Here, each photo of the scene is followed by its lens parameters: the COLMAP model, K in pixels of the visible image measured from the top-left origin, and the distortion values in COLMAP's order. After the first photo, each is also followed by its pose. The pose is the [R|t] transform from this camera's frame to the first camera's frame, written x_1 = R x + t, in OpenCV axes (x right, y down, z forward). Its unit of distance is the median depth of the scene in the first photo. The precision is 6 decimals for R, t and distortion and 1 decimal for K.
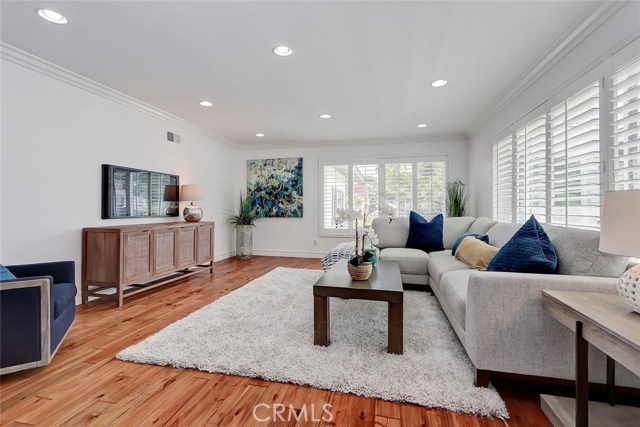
lens RADIAL K [[295.6, 0, 314.9], [0, 295.6, 208.2], [0, 0, 1]] dist [0.003260, 0.001865]
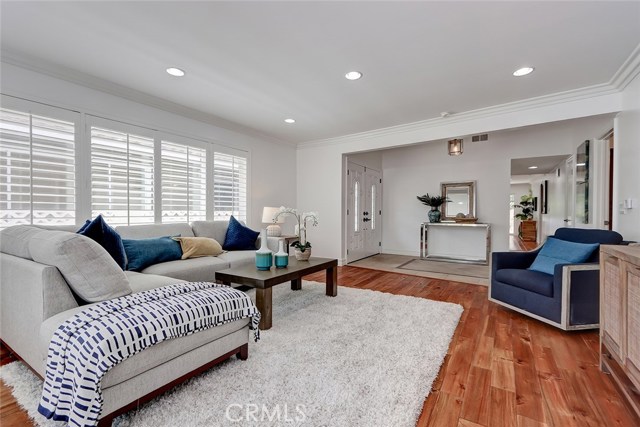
lens RADIAL K [[295.6, 0, 320.3], [0, 295.6, 214.3], [0, 0, 1]] dist [0.003260, 0.001865]
pose [[-0.944072, -0.004215, 0.329714, -0.172746], [-0.004290, 0.999991, 0.000500, 0.005090], [-0.329713, -0.000943, -0.944081, 1.001734]]
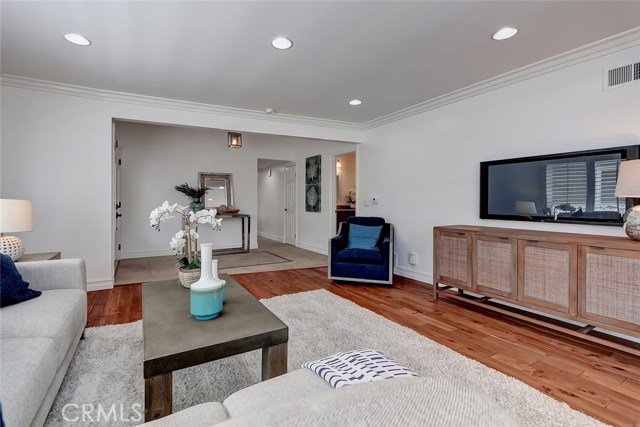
lens RADIAL K [[295.6, 0, 310.7], [0, 295.6, 202.5], [0, 0, 1]] dist [0.003260, 0.001865]
pose [[-0.712473, 0.001830, -0.701697, 0.231038], [0.000665, 0.999998, 0.001932, -0.011810], [0.701699, 0.000910, -0.712473, 0.816732]]
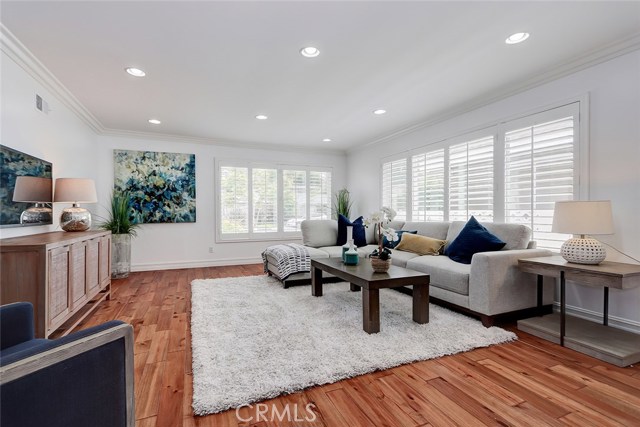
lens RADIAL K [[295.6, 0, 313.0], [0, 295.6, 214.2], [0, 0, 1]] dist [0.003260, 0.001865]
pose [[0.806782, -0.006009, 0.590819, -0.321029], [0.002596, 0.999975, 0.006625, 0.001645], [-0.590844, -0.003811, 0.806777, 0.090452]]
